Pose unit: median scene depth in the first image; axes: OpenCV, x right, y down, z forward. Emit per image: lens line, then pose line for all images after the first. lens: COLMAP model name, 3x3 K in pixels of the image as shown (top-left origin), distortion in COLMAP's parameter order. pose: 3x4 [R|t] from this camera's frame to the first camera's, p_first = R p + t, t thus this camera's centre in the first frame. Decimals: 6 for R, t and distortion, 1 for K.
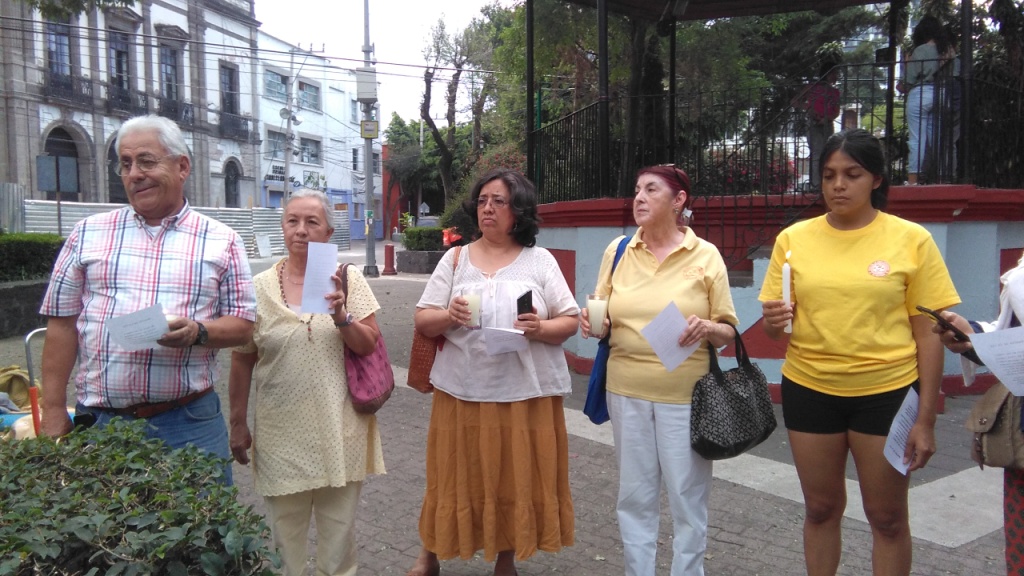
lens RADIAL K [[776.6, 0, 511.5], [0, 776.6, 283.9], [0, 0, 1]] dist [0.007774, 0.000427]
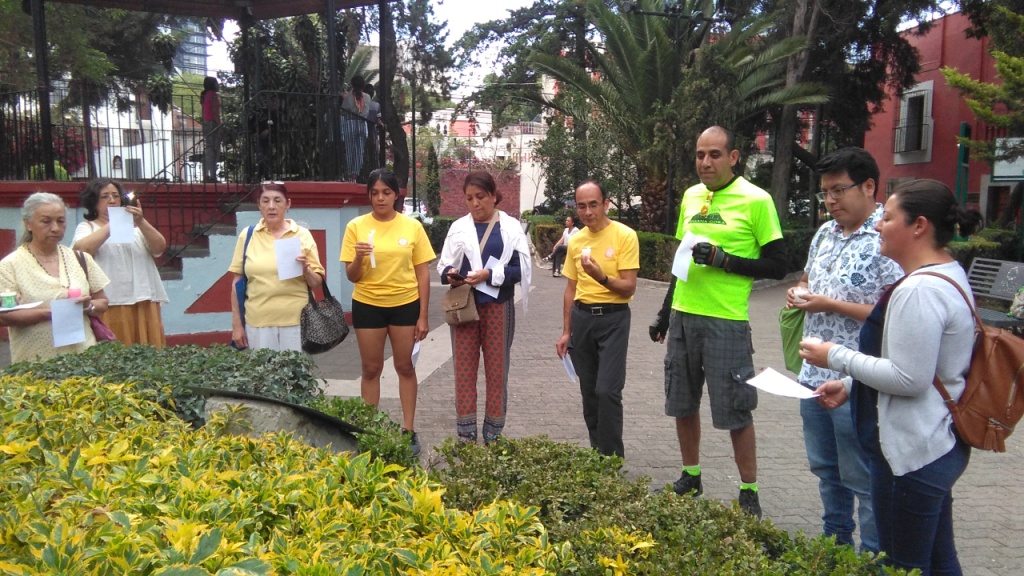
lens RADIAL K [[776.6, 0, 511.8], [0, 776.6, 290.2], [0, 0, 1]] dist [0.007774, 0.000427]
pose [[0.656027, -0.064015, 0.752017, -0.745995], [0.030953, 0.997840, 0.057939, -0.001187], [-0.754102, -0.014733, 0.656592, -0.459392]]
